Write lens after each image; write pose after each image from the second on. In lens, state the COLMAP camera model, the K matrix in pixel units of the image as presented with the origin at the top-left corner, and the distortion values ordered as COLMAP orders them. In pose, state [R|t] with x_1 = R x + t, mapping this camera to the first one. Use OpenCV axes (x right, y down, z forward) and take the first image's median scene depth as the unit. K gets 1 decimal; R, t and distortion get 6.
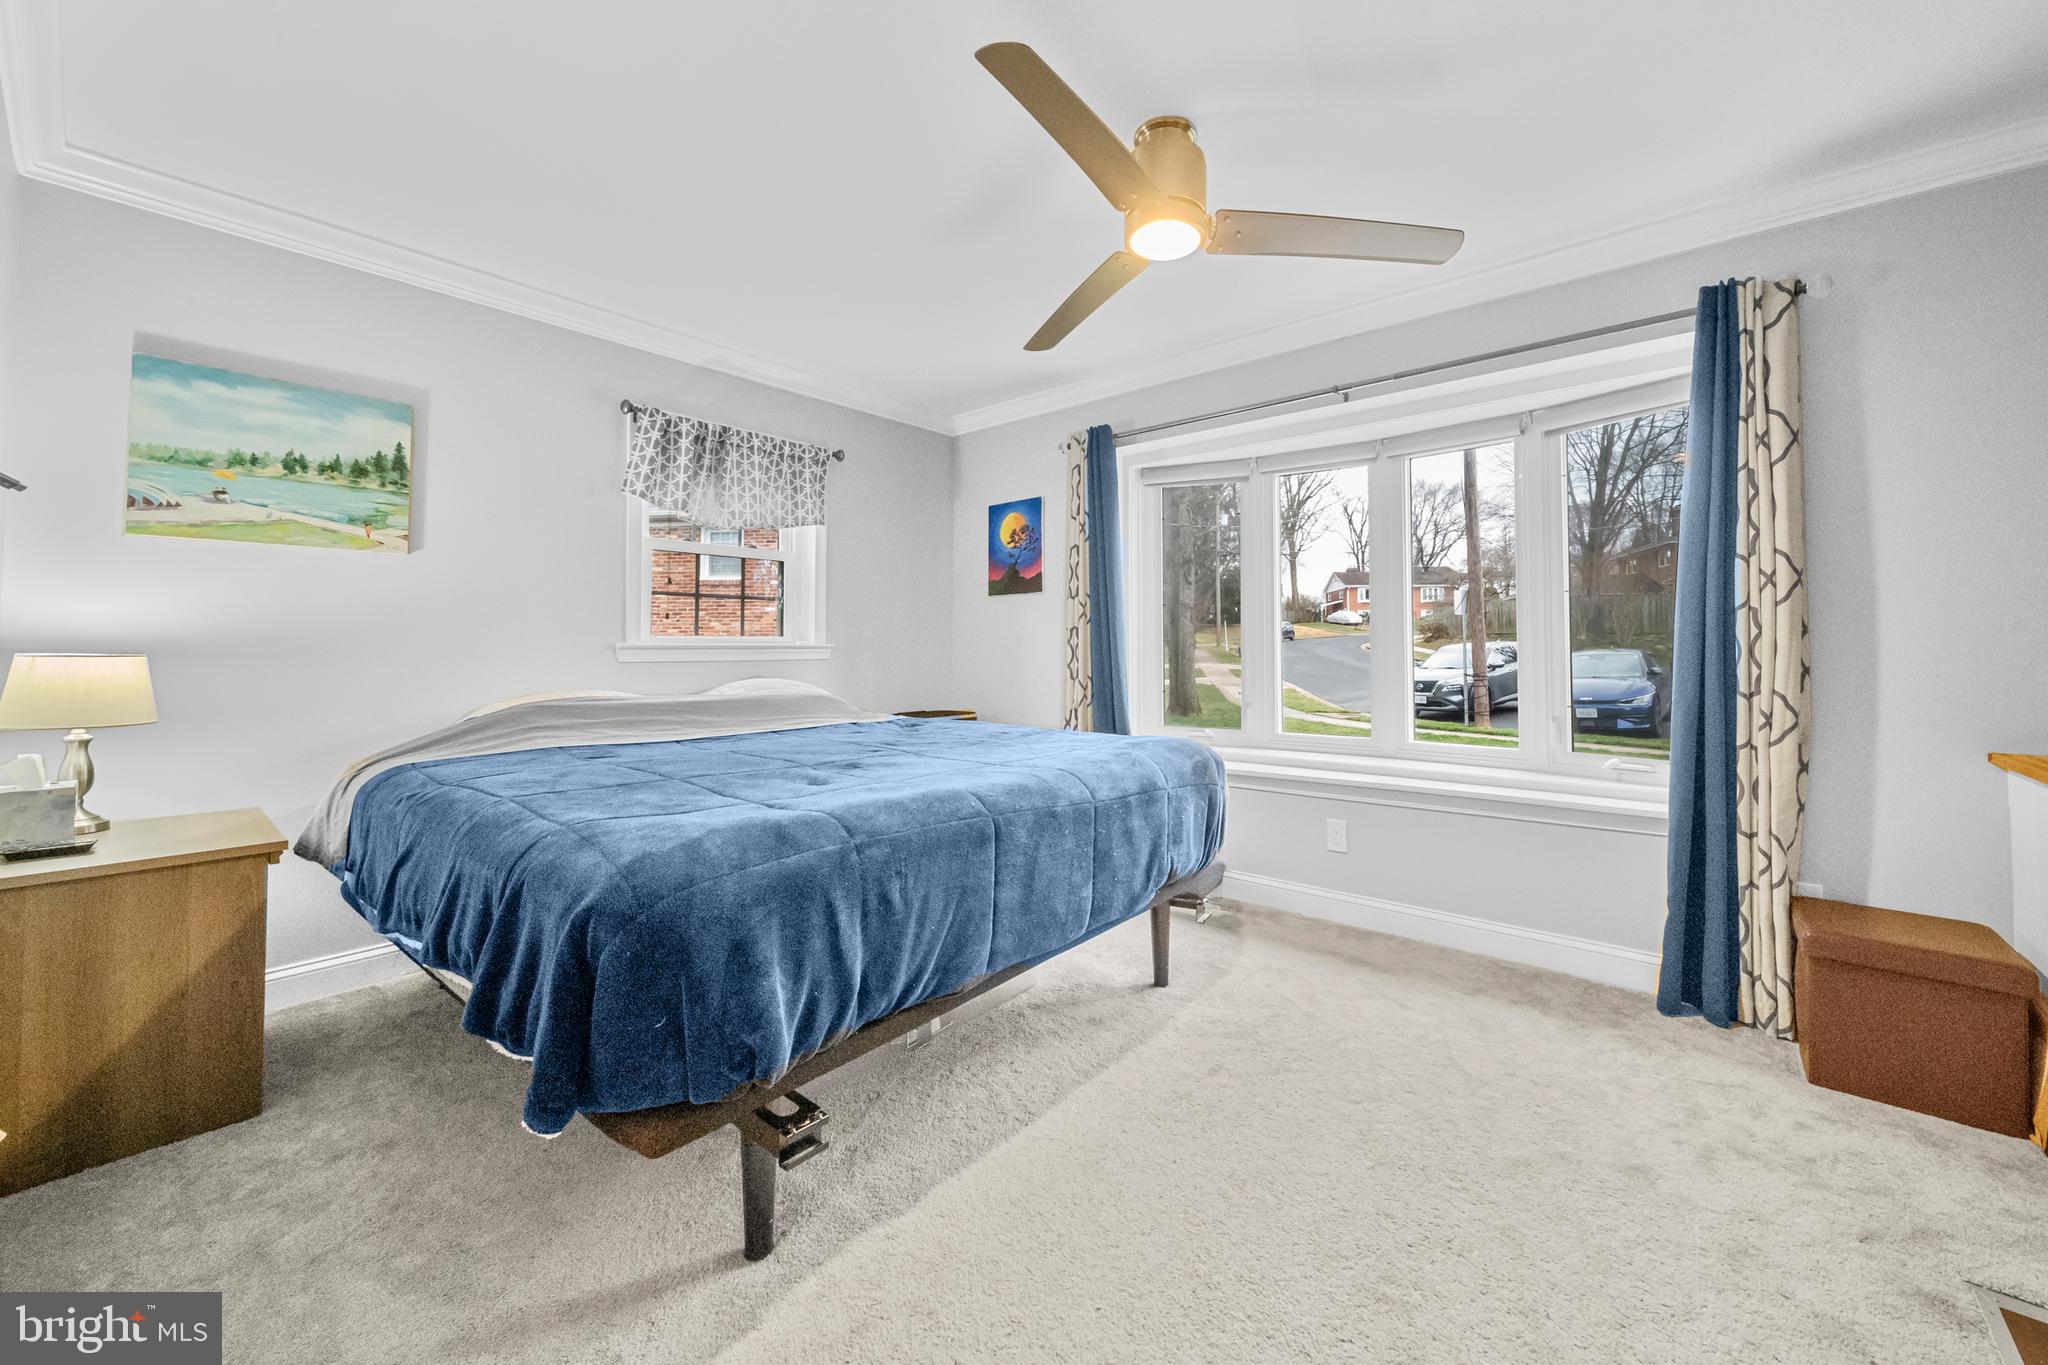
lens RADIAL K [[767.2, 0, 1065.4], [0, 767.2, 622.0], [0, 0, 1]] dist [-0.003106, -0.000987]
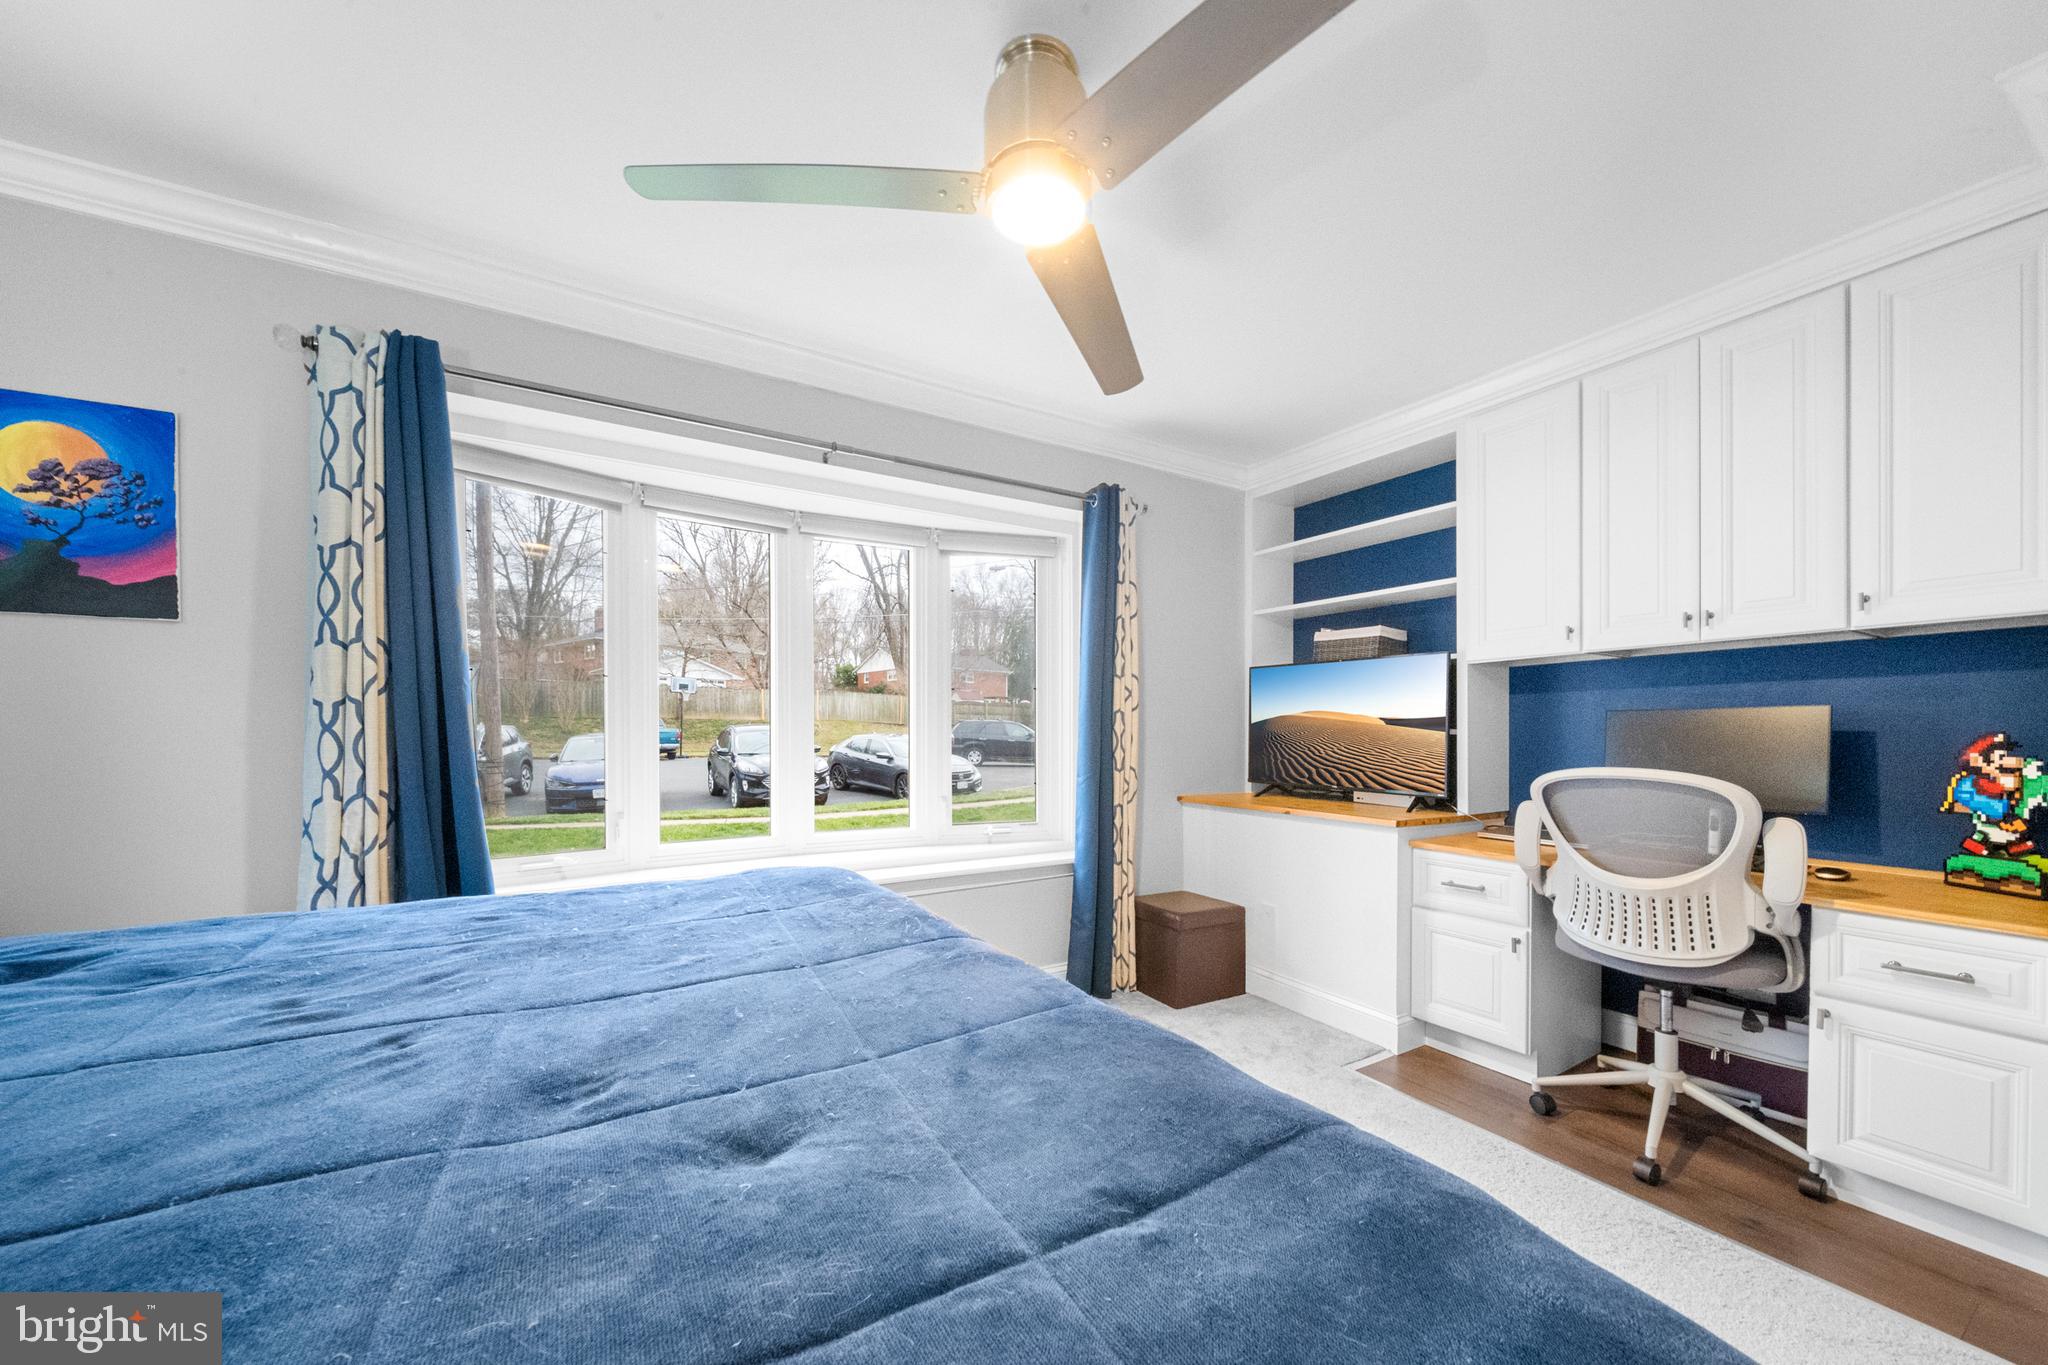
lens RADIAL K [[738.7, 0, 1059.3], [0, 738.7, 736.8], [0, 0, 1]] dist [-0.002819, -0.001079]
pose [[0.336531, -0.002230, 0.941670, -0.502339], [-0.034866, 0.999282, 0.014827, 0.012635], [-0.941027, -0.037822, 0.336211, 0.633133]]
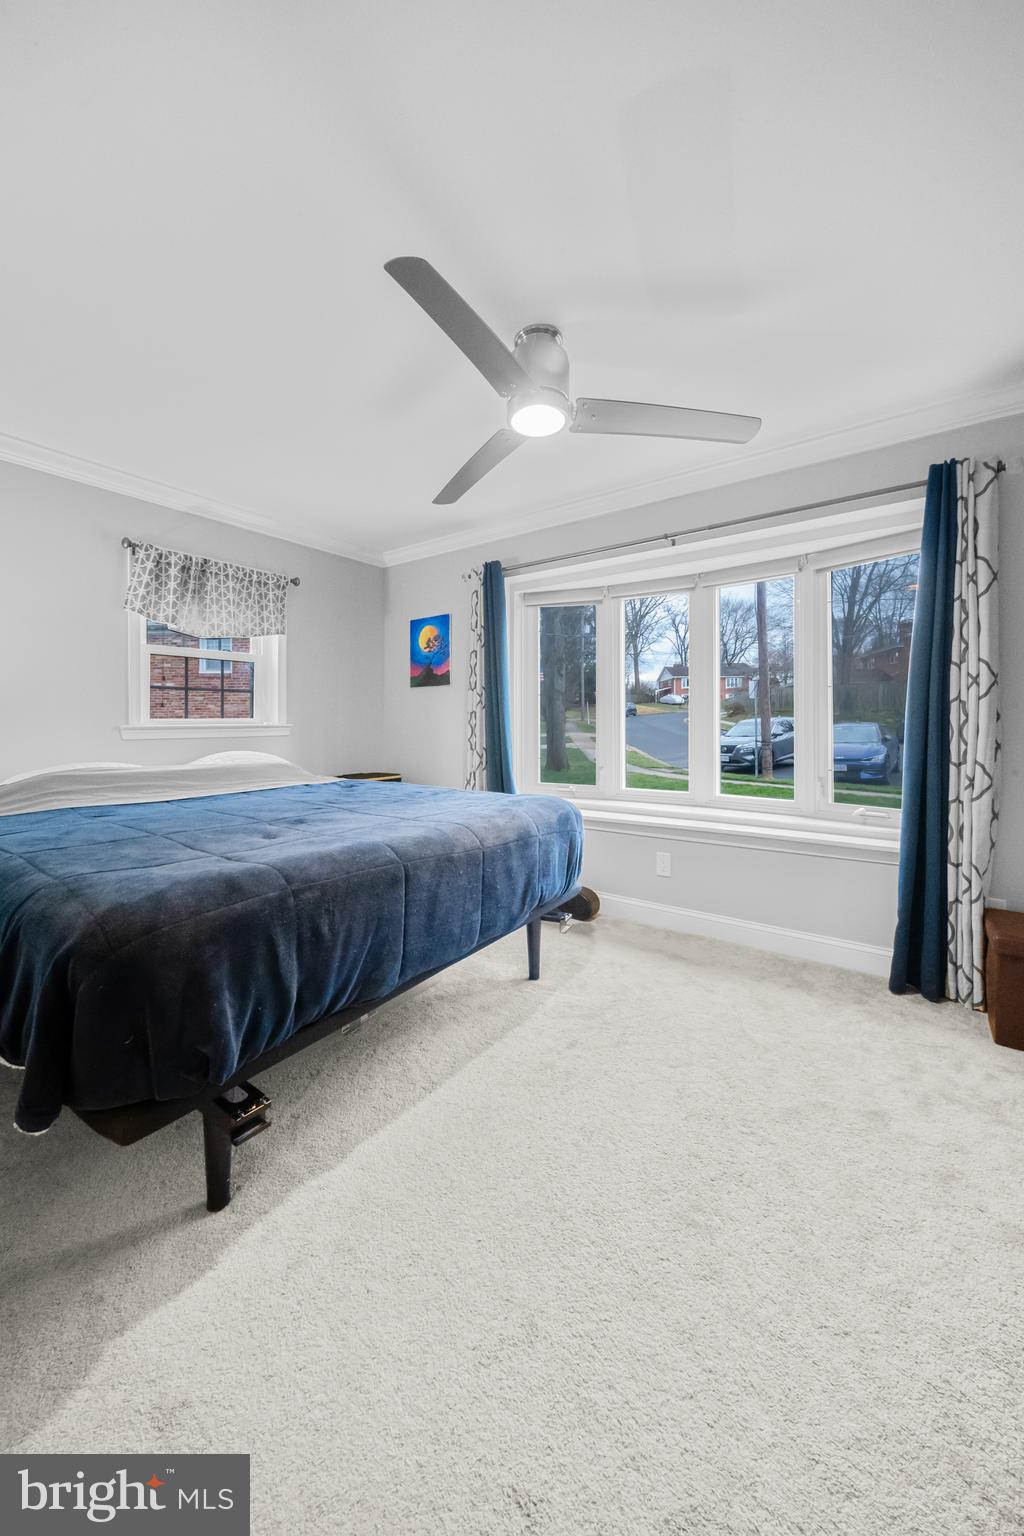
lens RADIAL K [[554.0, 0, 496.9], [0, 554.0, 717.8], [0, 0, 1]] dist [-0.002819, -0.001079]
pose [[0.999079, -0.000867, 0.042906, 0.018698], [-0.000344, 0.999602, 0.028206, -0.016174], [-0.042913, -0.028195, 0.998681, 0.041684]]
